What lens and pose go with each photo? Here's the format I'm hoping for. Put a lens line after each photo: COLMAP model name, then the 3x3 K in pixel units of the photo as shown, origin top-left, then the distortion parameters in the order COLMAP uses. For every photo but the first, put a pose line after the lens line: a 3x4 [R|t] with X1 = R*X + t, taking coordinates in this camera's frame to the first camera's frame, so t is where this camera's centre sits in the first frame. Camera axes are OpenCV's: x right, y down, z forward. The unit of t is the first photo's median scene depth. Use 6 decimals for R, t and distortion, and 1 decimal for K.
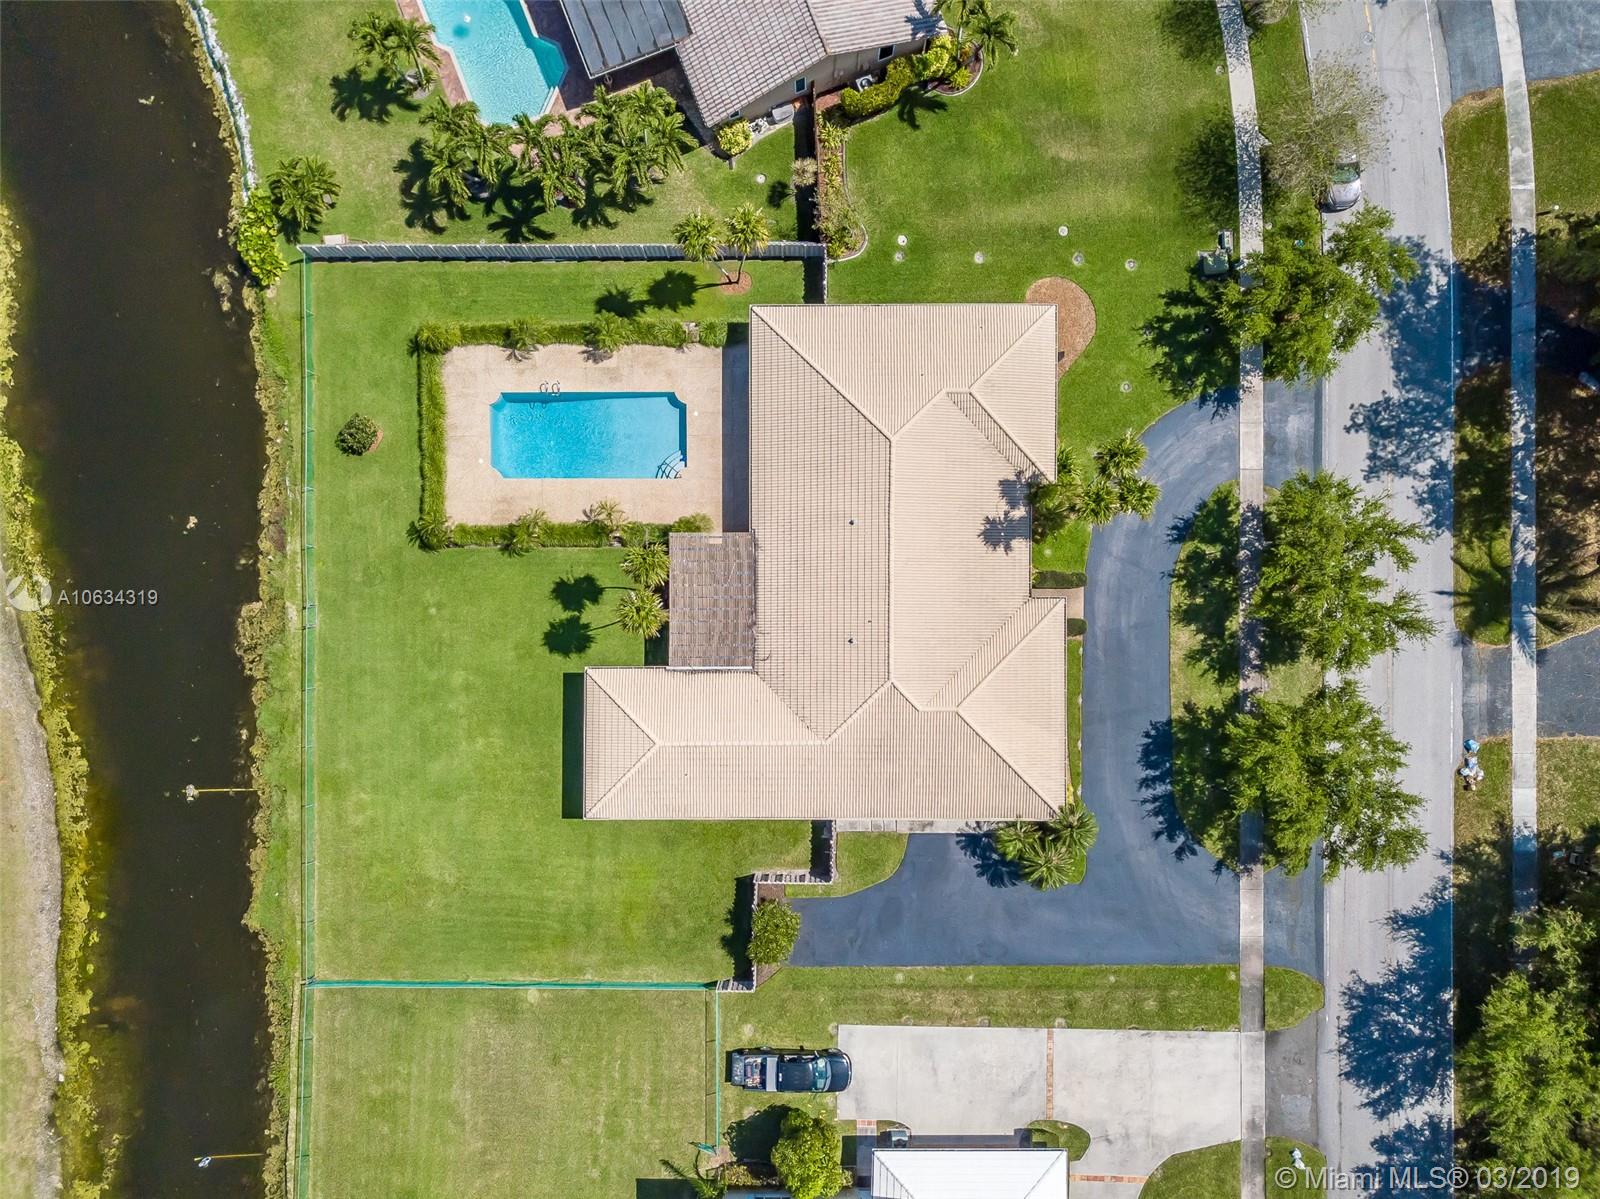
lens RADIAL K [[1251.2, 0, 788.1], [0, 1251.2, 629.2], [0, 0, 1]] dist [0.015625, -0.007935]
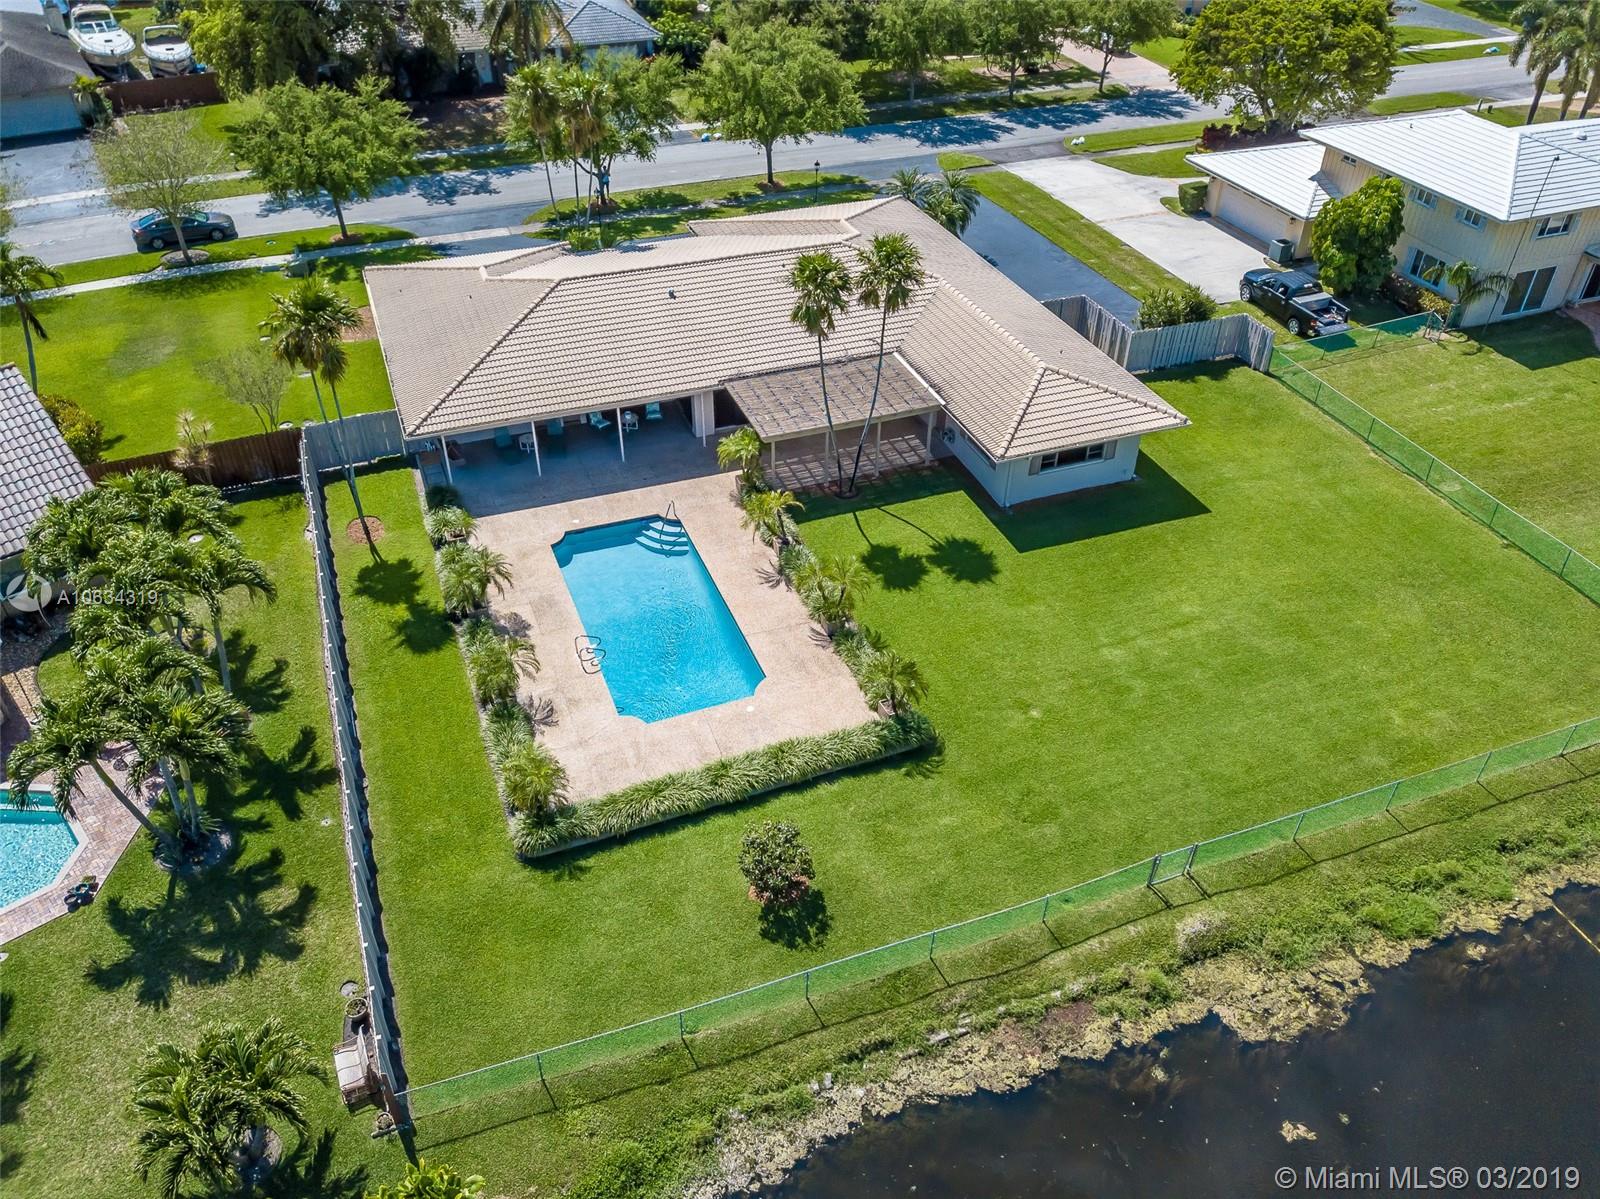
lens RADIAL K [[1251.2, 0, 798.6], [0, 1251.2, 606.2], [0, 0, 1]] dist [0.015625, -0.007935]
pose [[-0.355688, -0.550501, 0.755271, -0.642886], [0.934601, -0.207286, 0.289056, -0.263712], [-0.002568, 0.808691, 0.588228, 0.648546]]
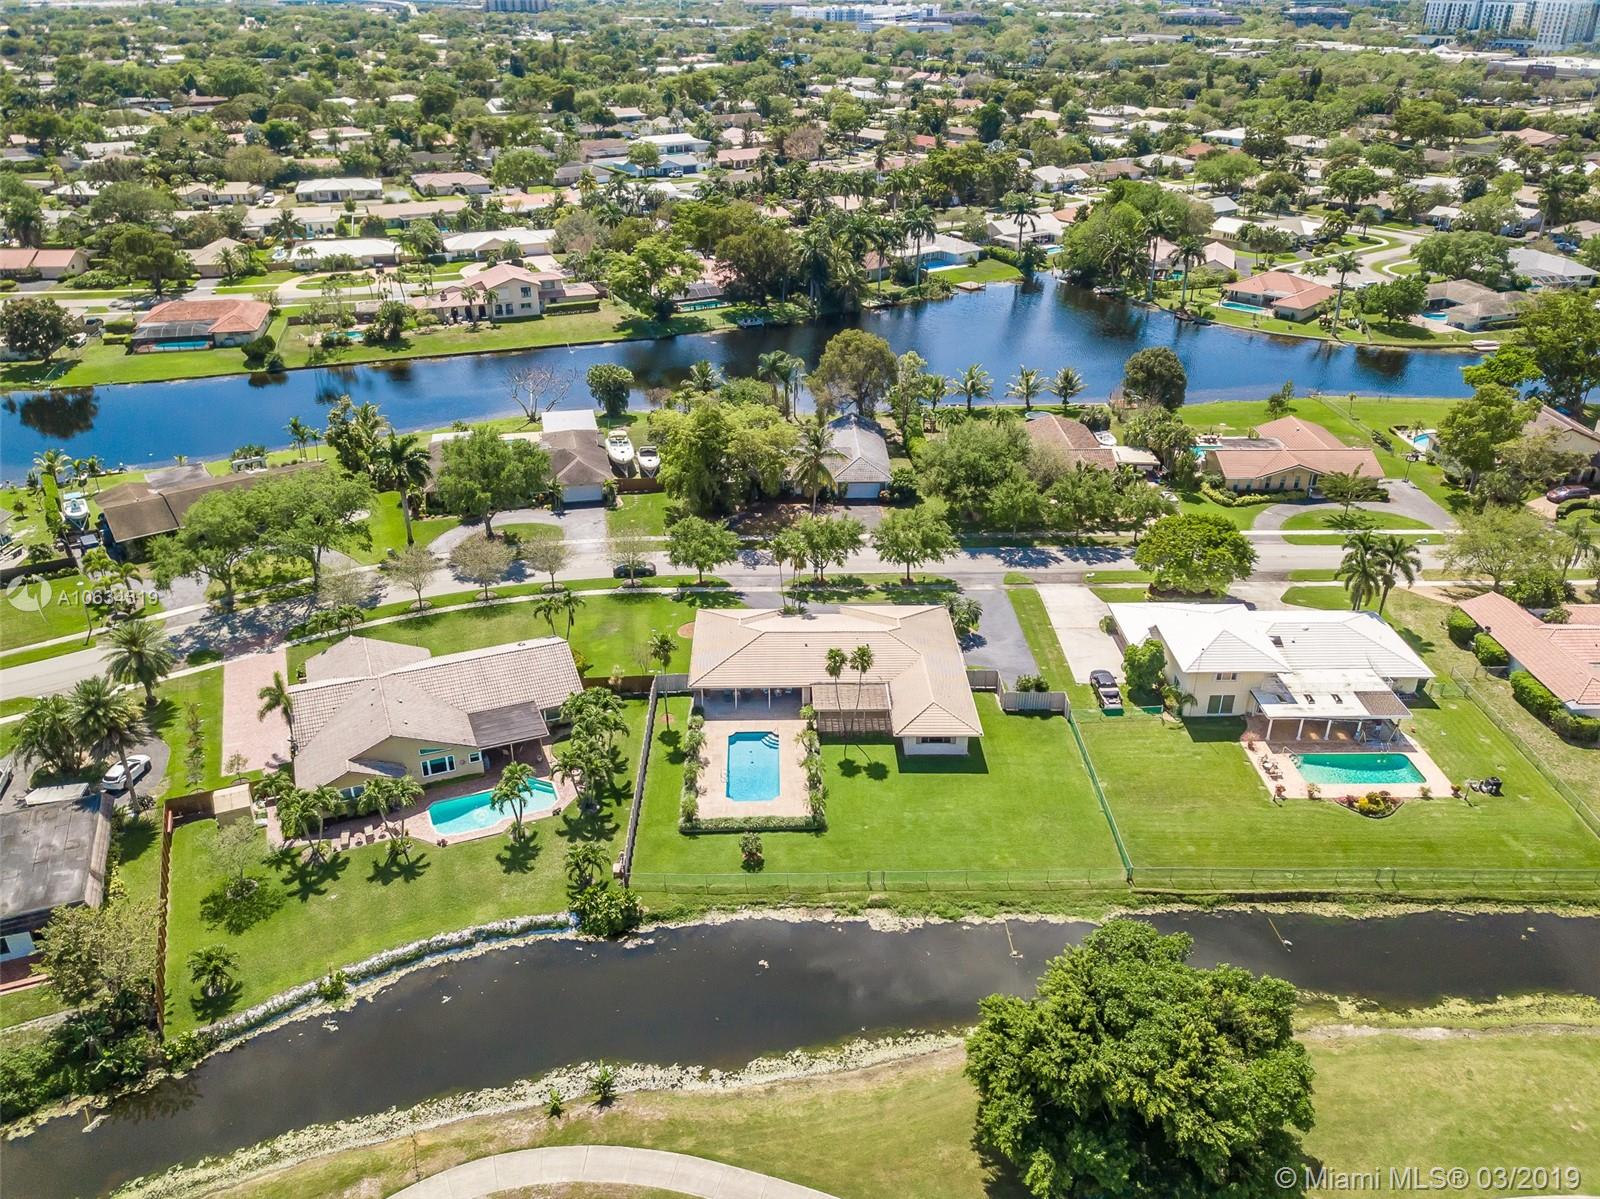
lens RADIAL K [[1251.2, 0, 789.8], [0, 1251.2, 591.5], [0, 0, 1]] dist [0.015625, -0.007935]
pose [[-0.014979, -0.431735, 0.901876, -1.550045], [0.999879, -0.002682, 0.015323, -0.132499], [-0.004197, 0.901997, 0.431723, 0.086169]]
